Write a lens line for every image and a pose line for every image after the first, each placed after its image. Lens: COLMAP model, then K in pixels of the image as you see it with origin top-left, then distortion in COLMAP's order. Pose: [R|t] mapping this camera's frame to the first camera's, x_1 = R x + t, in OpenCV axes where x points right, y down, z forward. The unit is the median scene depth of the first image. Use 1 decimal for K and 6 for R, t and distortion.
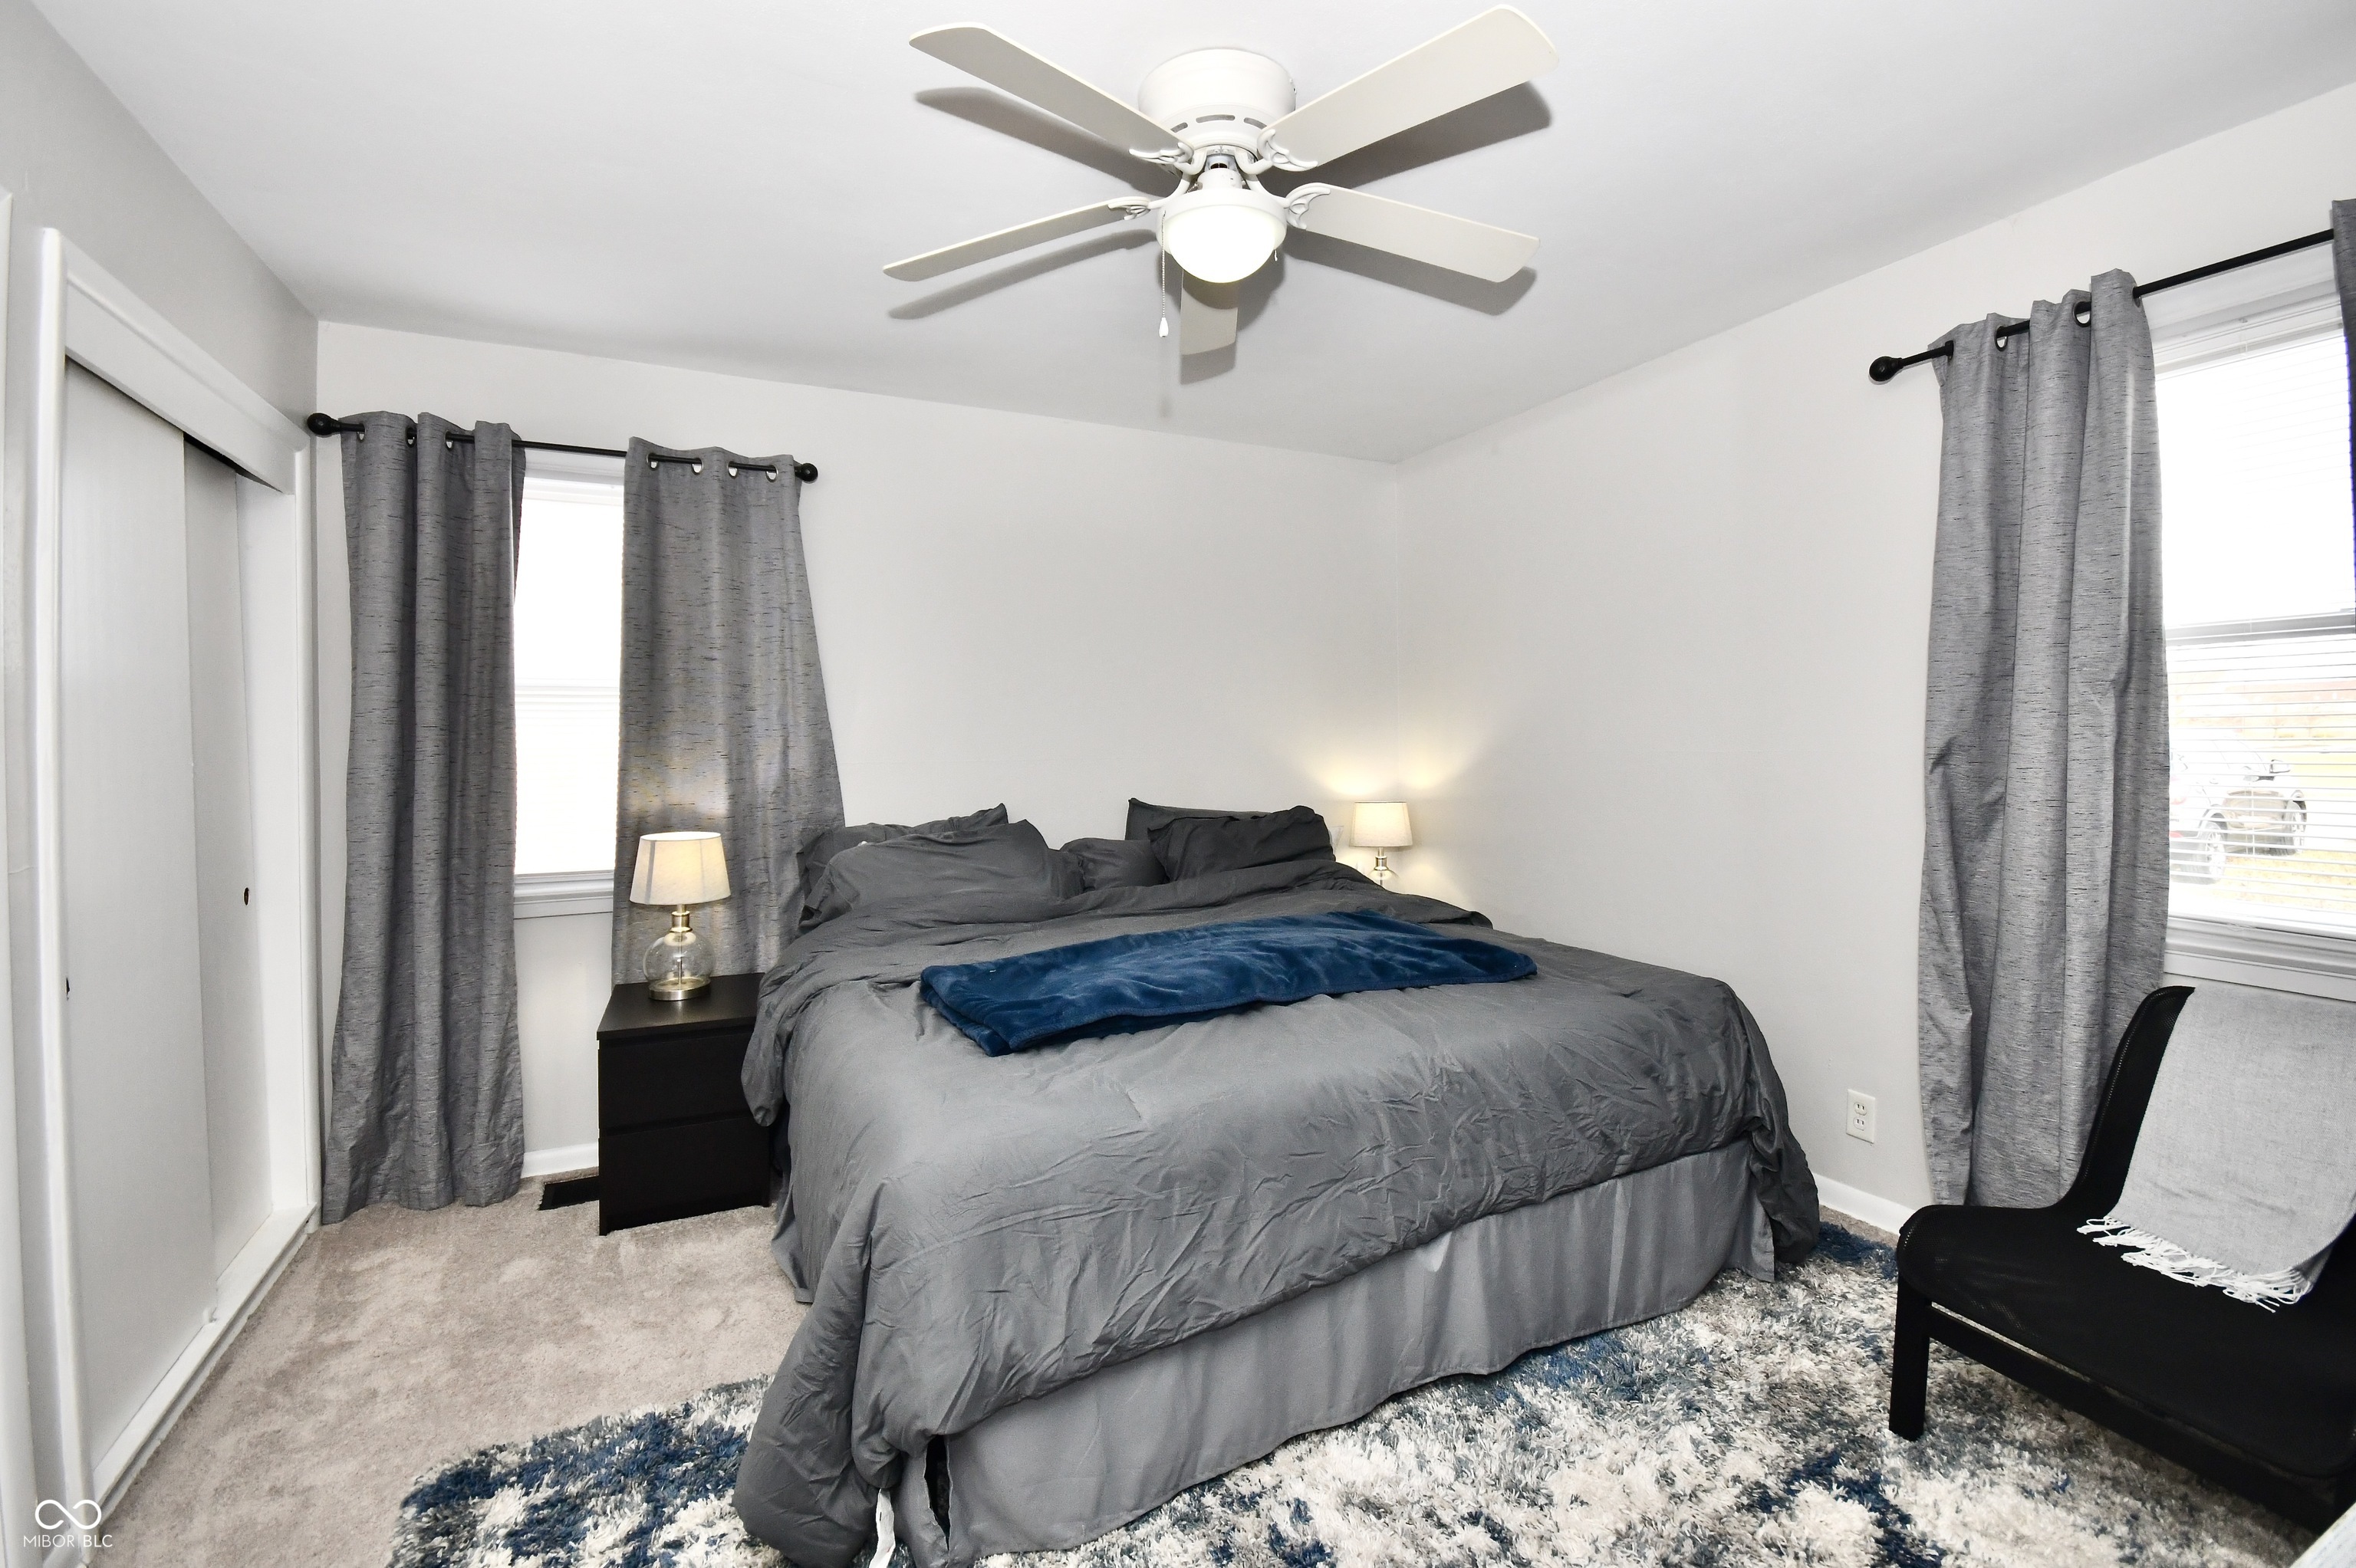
lens RADIAL K [[1050.5, 0, 1185.0], [0, 1050.5, 769.9], [0, 0, 1]] dist [0.009555, -0.011170]
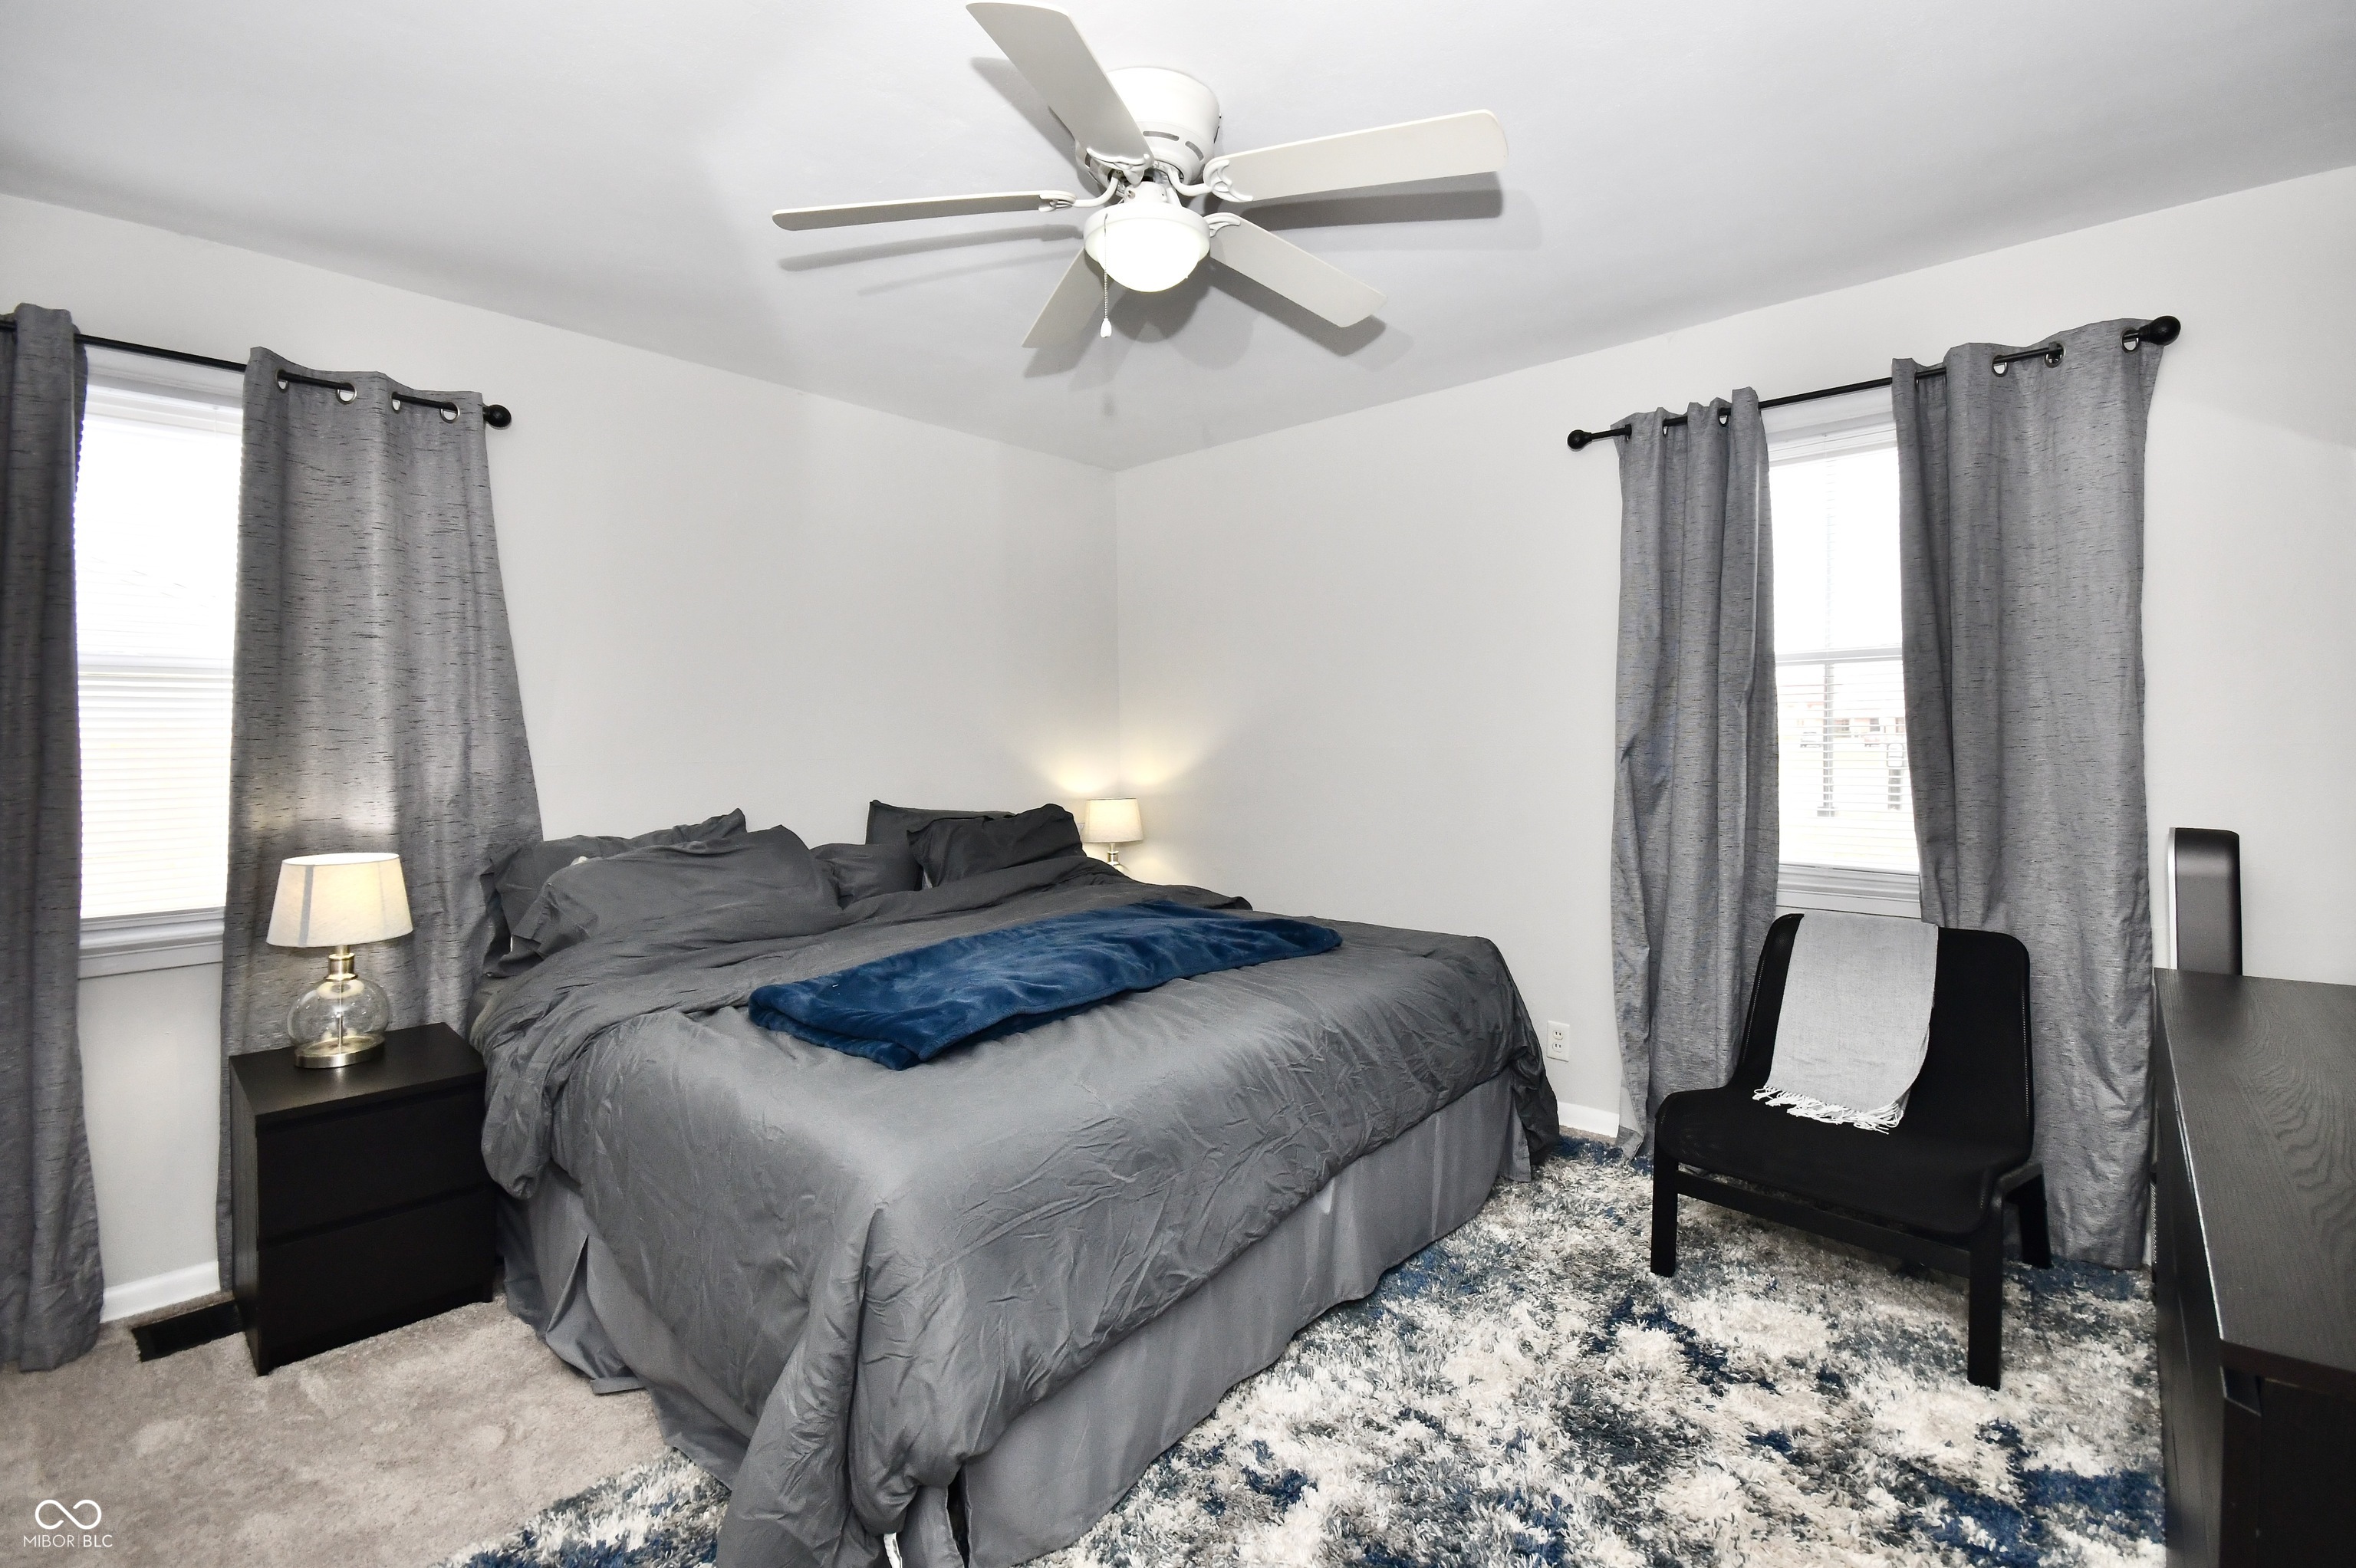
lens RADIAL K [[1050.5, 0, 1229.6], [0, 1050.5, 769.8], [0, 0, 1]] dist [0.009555, -0.011170]
pose [[0.920586, -0.012208, 0.390349, -0.246735], [0.012759, 0.999918, 0.001181, 0.005219], [-0.390331, 0.003893, 0.920666, 0.014469]]
